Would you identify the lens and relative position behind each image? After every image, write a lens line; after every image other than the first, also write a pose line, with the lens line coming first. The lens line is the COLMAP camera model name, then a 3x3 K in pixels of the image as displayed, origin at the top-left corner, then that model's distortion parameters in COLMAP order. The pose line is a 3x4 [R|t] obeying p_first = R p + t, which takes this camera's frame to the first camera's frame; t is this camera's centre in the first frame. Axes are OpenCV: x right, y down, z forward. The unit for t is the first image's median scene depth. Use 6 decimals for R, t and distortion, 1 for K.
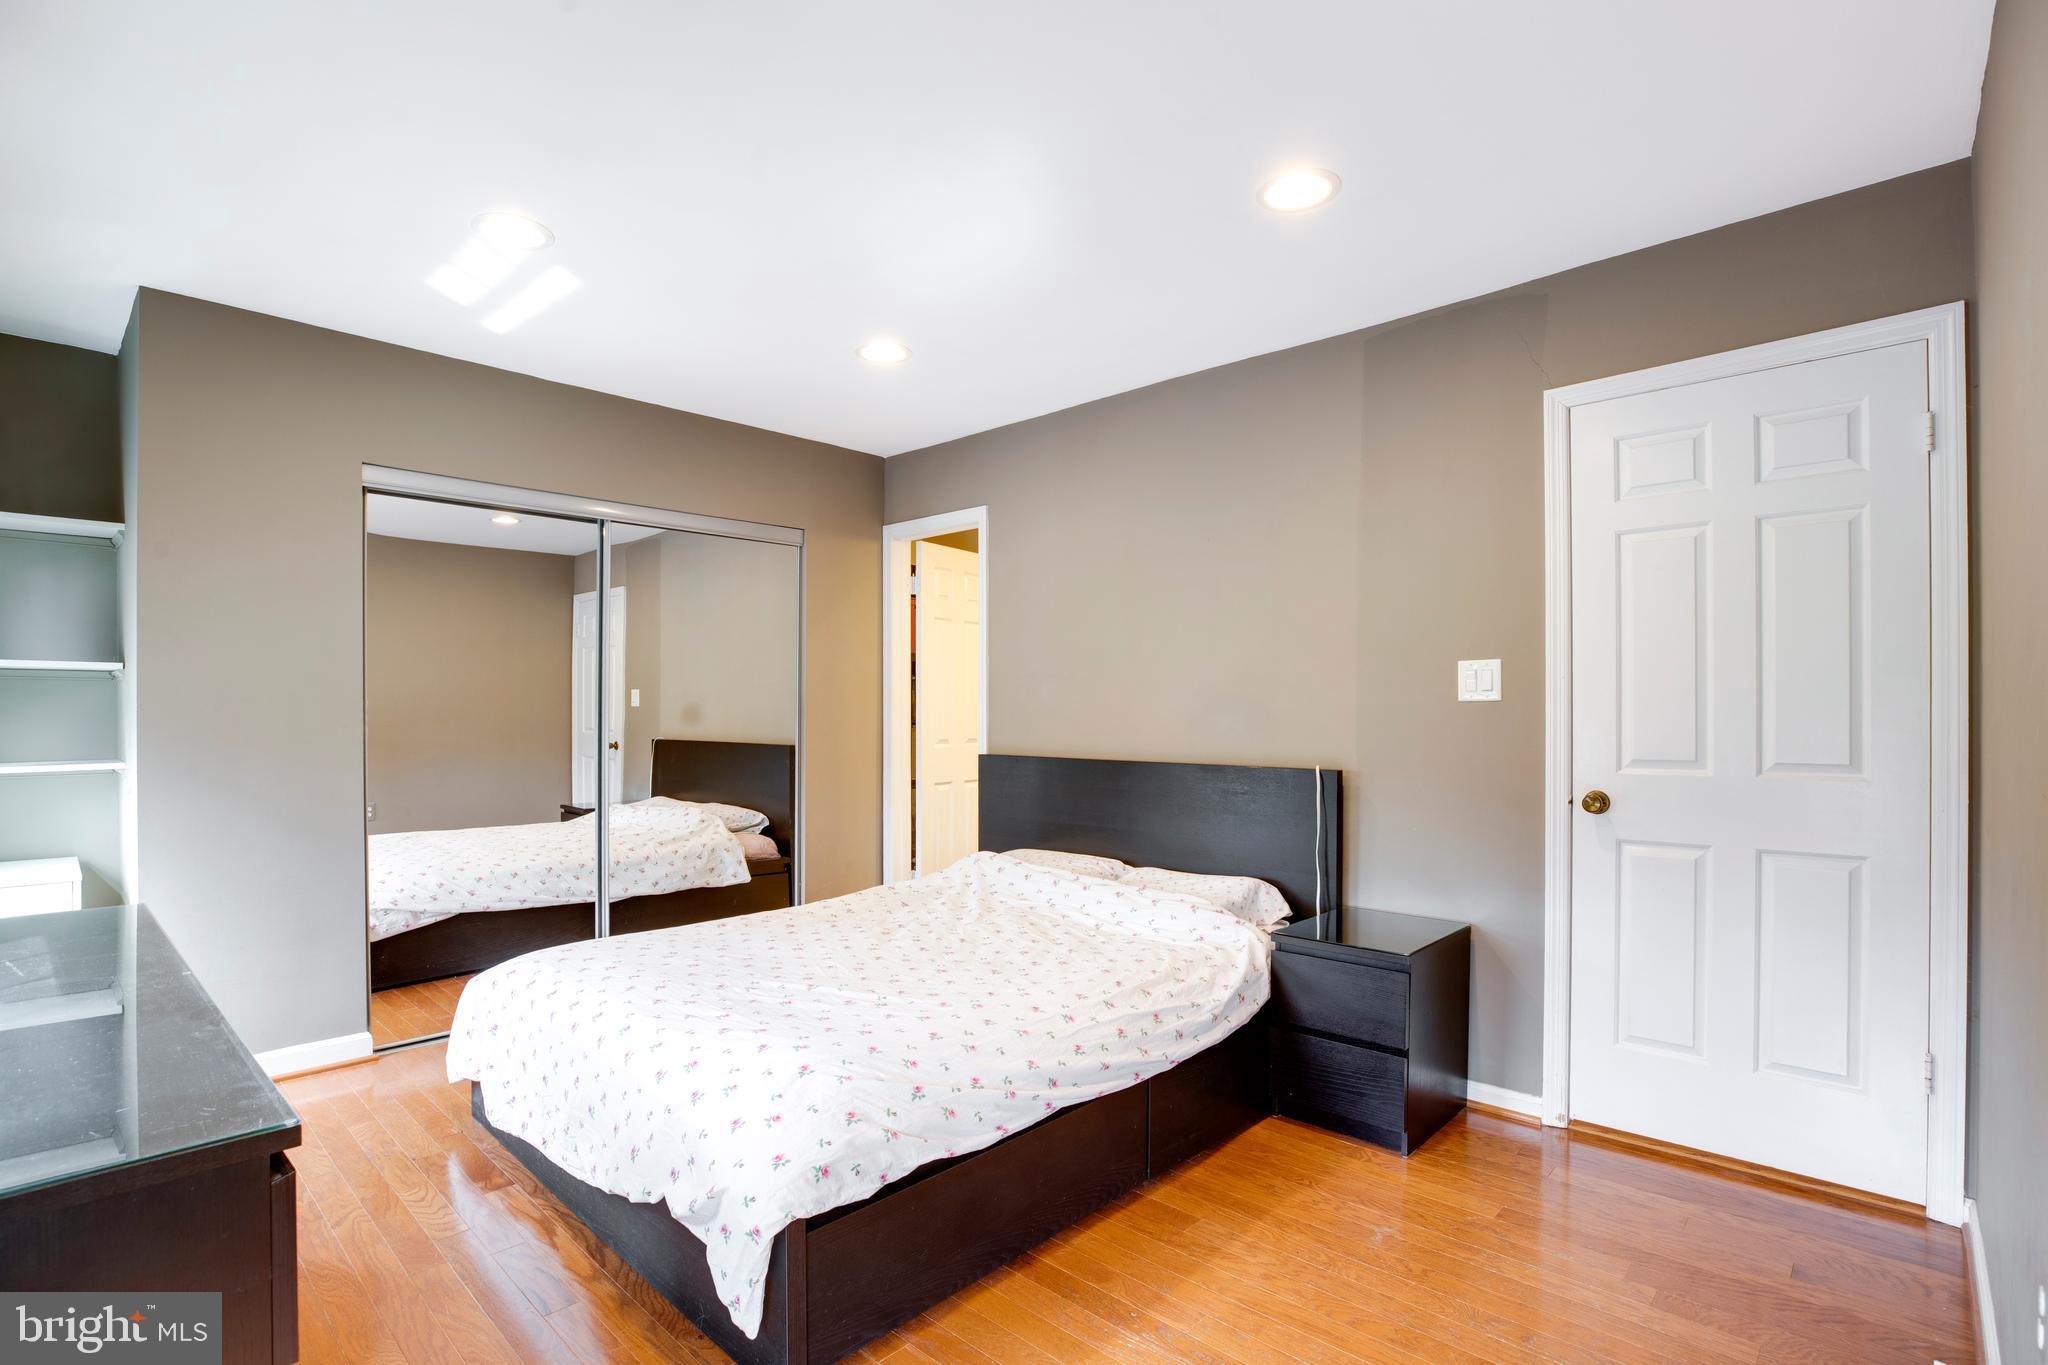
lens RADIAL K [[944.4, 0, 1027.0], [0, 944.4, 686.5], [0, 0, 1]] dist [-0.039894, 0.007433]
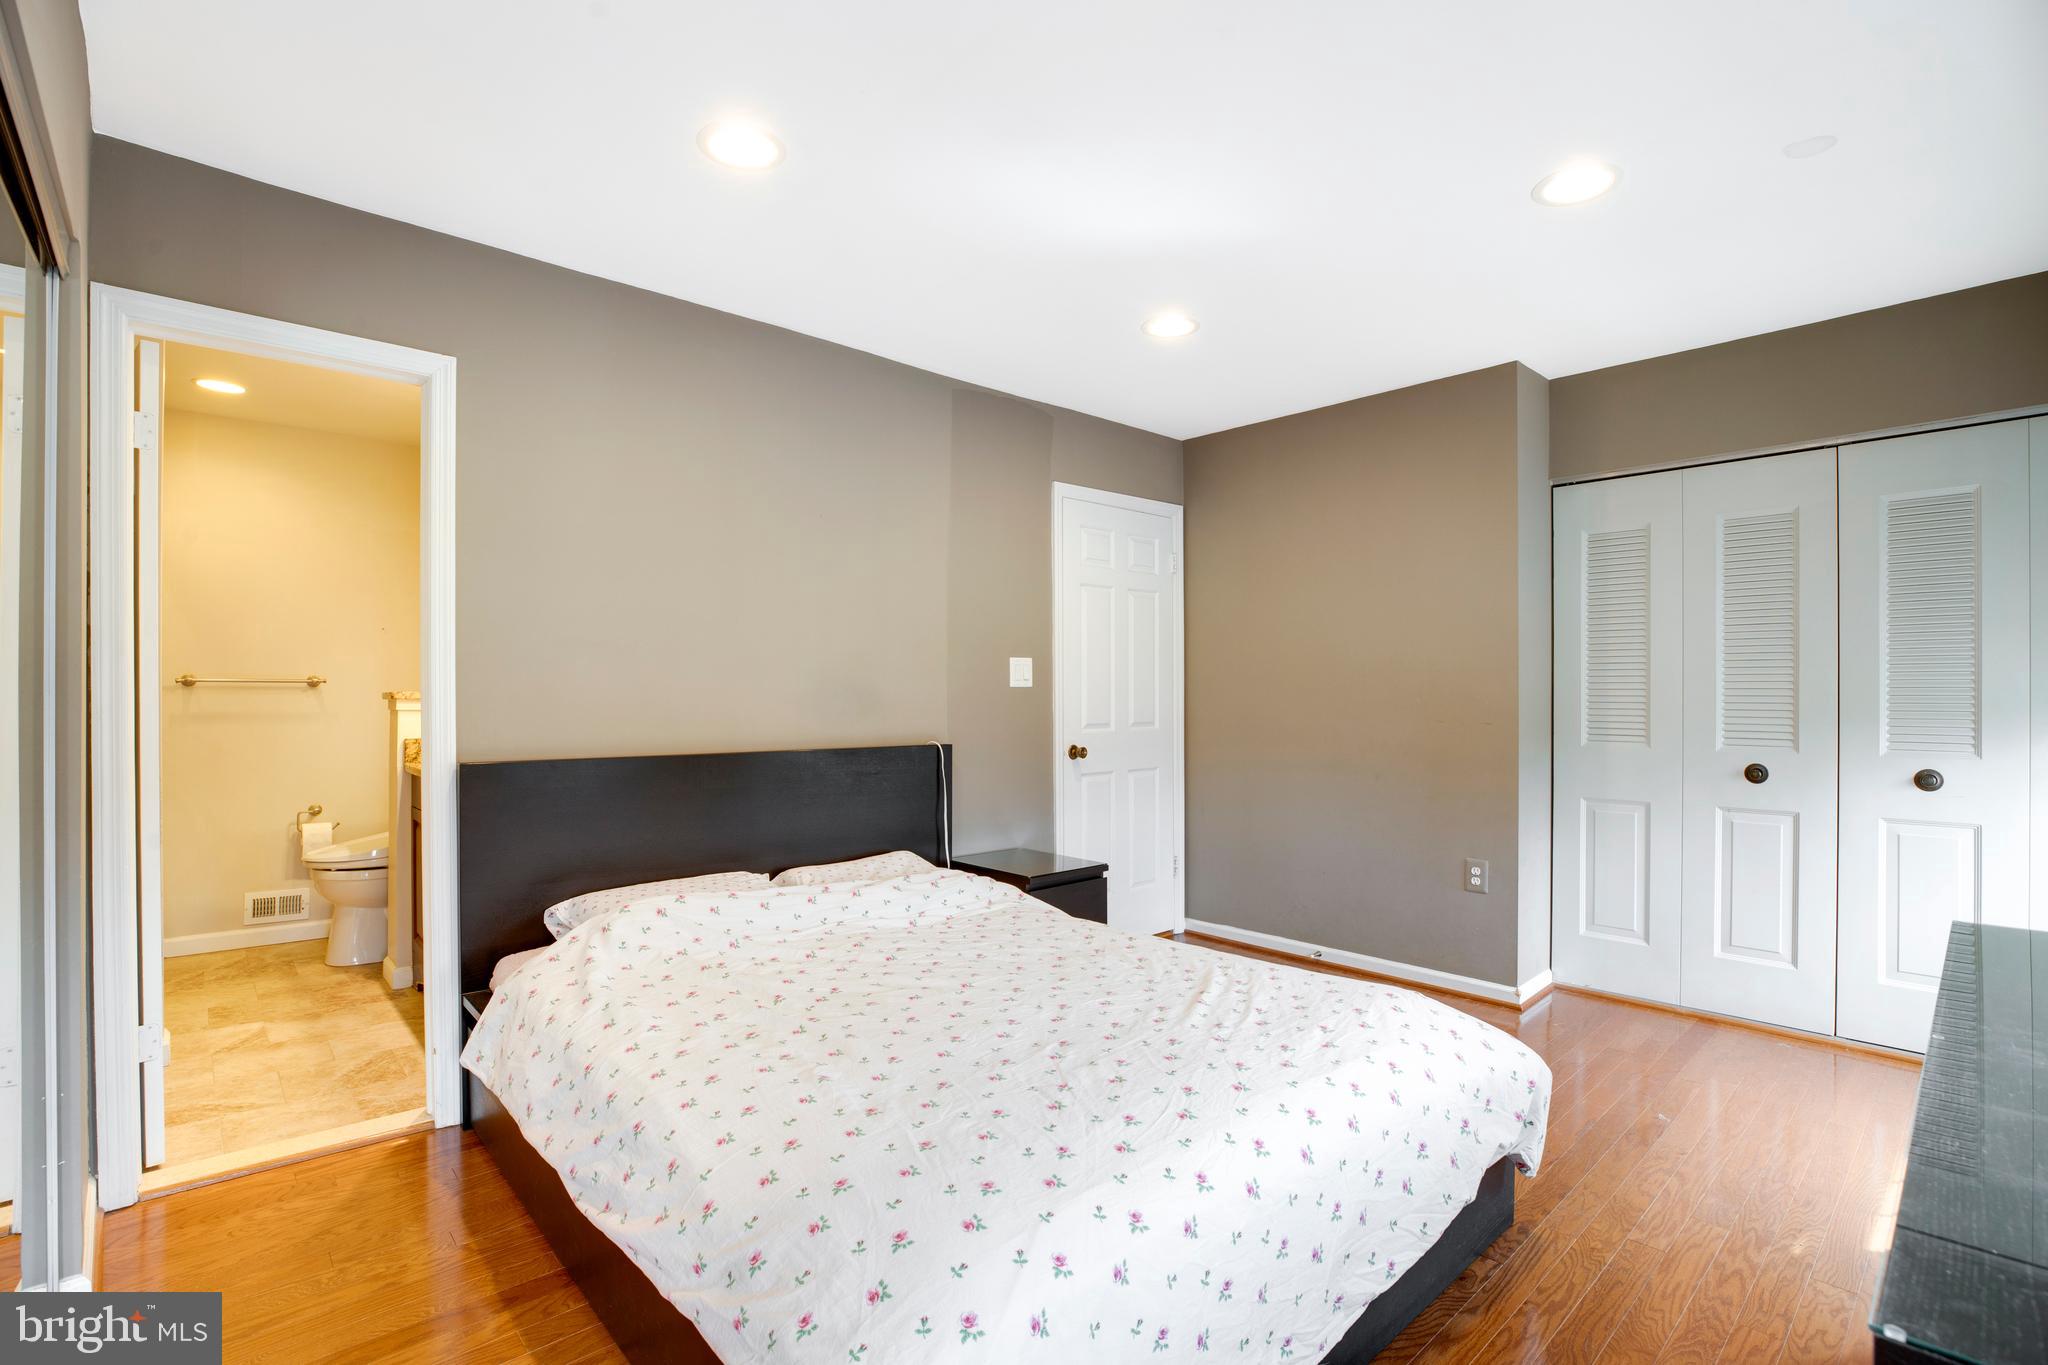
lens RADIAL K [[944.4, 0, 1027.0], [0, 944.4, 686.5], [0, 0, 1]] dist [-0.039894, 0.007433]
pose [[0.068038, 0.011051, 0.997622, -0.993395], [-0.029558, 0.999522, -0.009056, 0.029720], [-0.997245, -0.028872, 0.068332, 0.979500]]
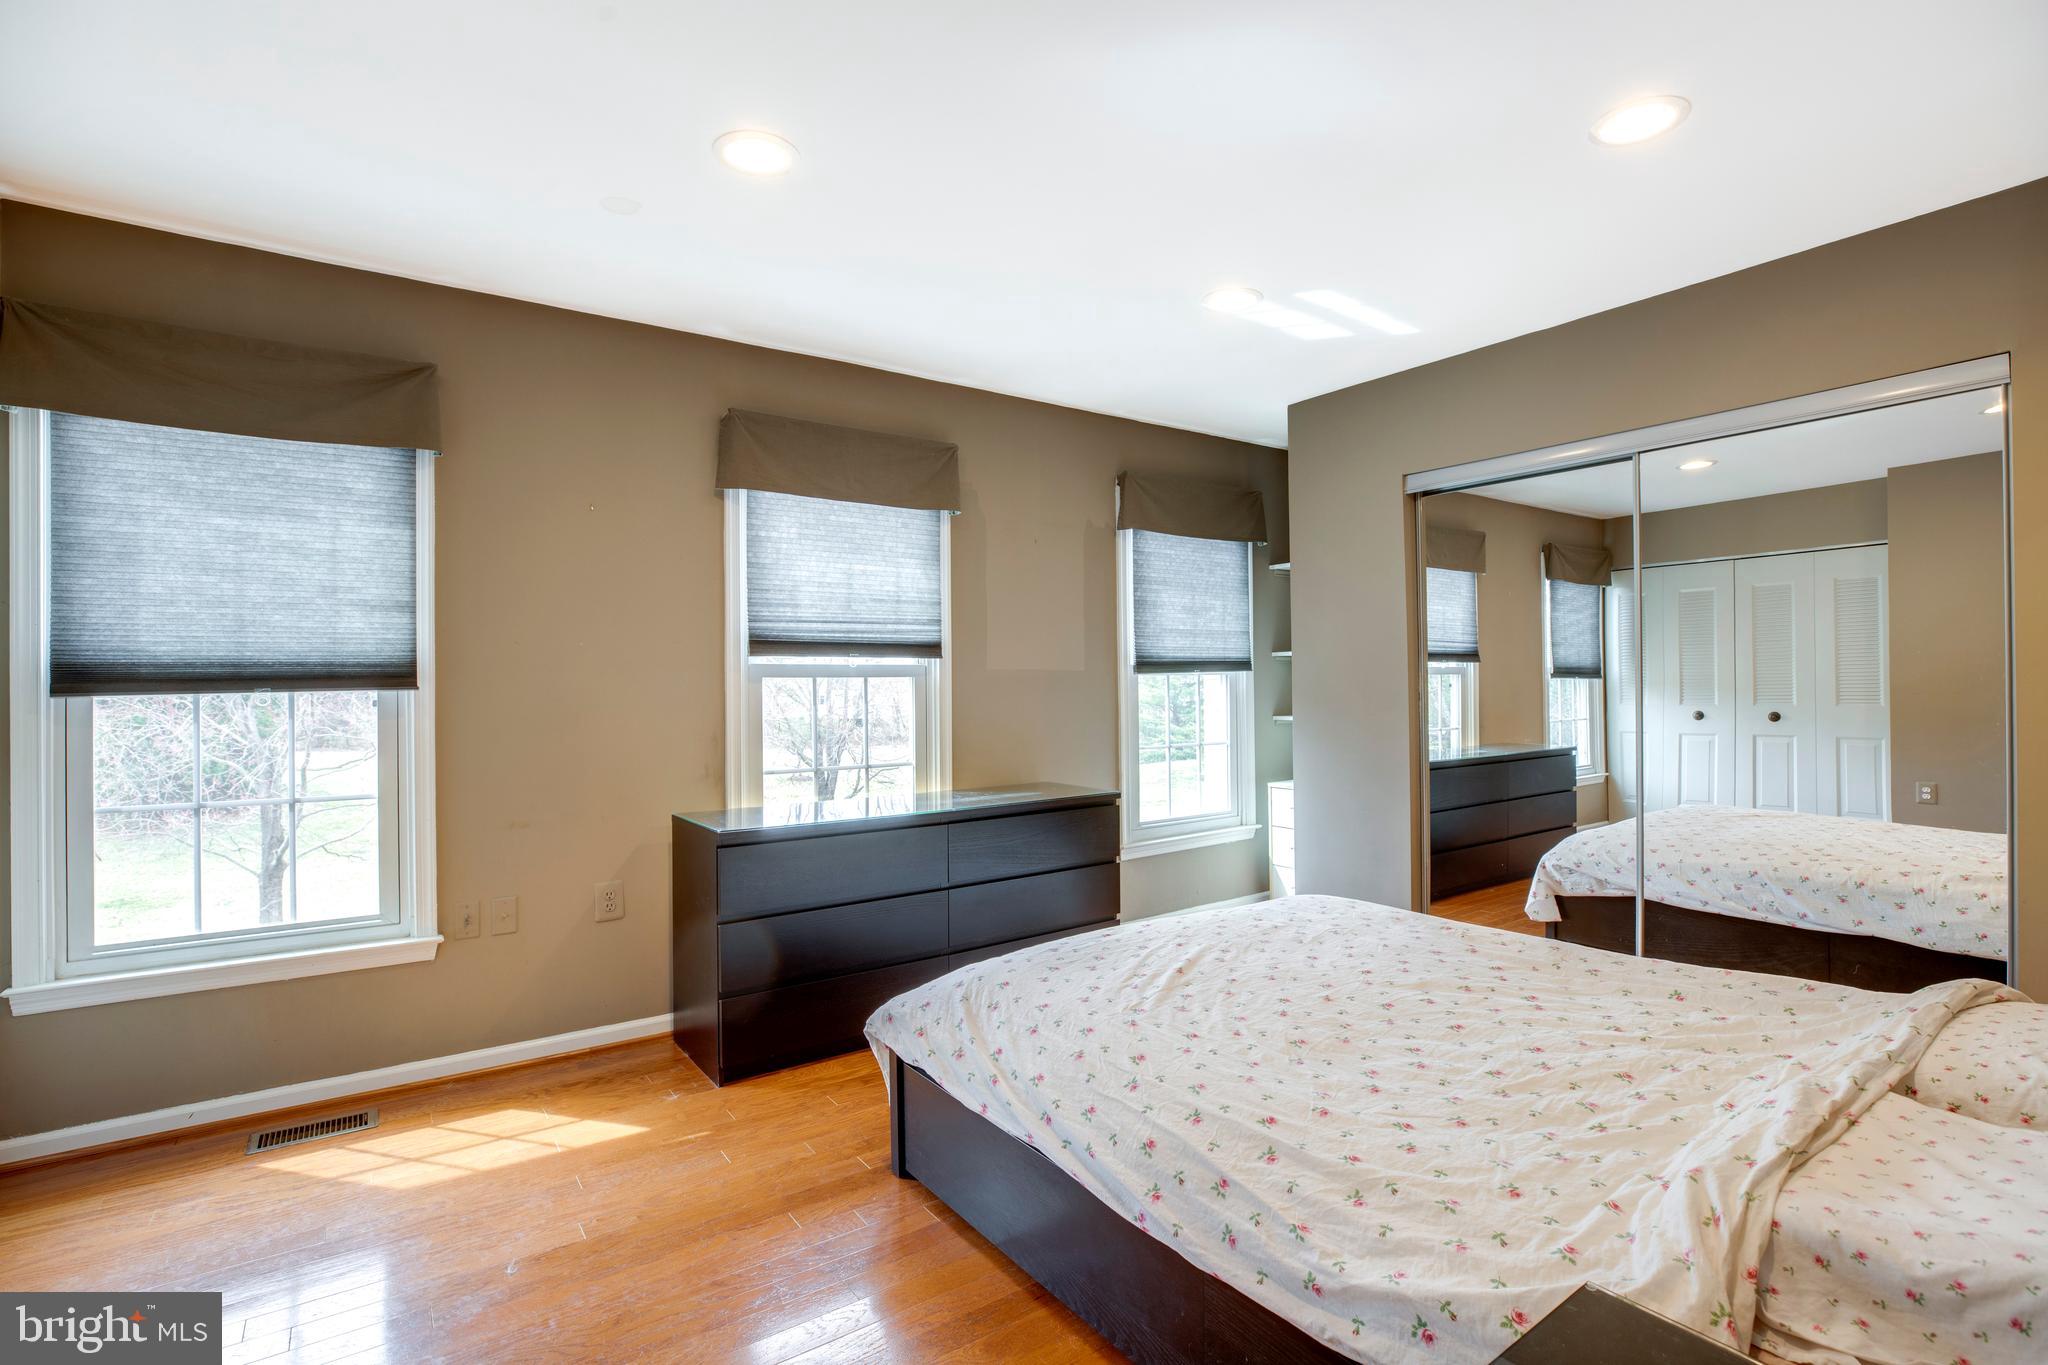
lens RADIAL K [[944.4, 0, 1027.0], [0, 944.4, 686.5], [0, 0, 1]] dist [-0.039894, 0.007433]
pose [[-0.179732, -0.003087, -0.983711, 0.682291], [0.032993, 0.999414, -0.009165, 0.029556], [0.983162, -0.034103, -0.179525, 0.901739]]
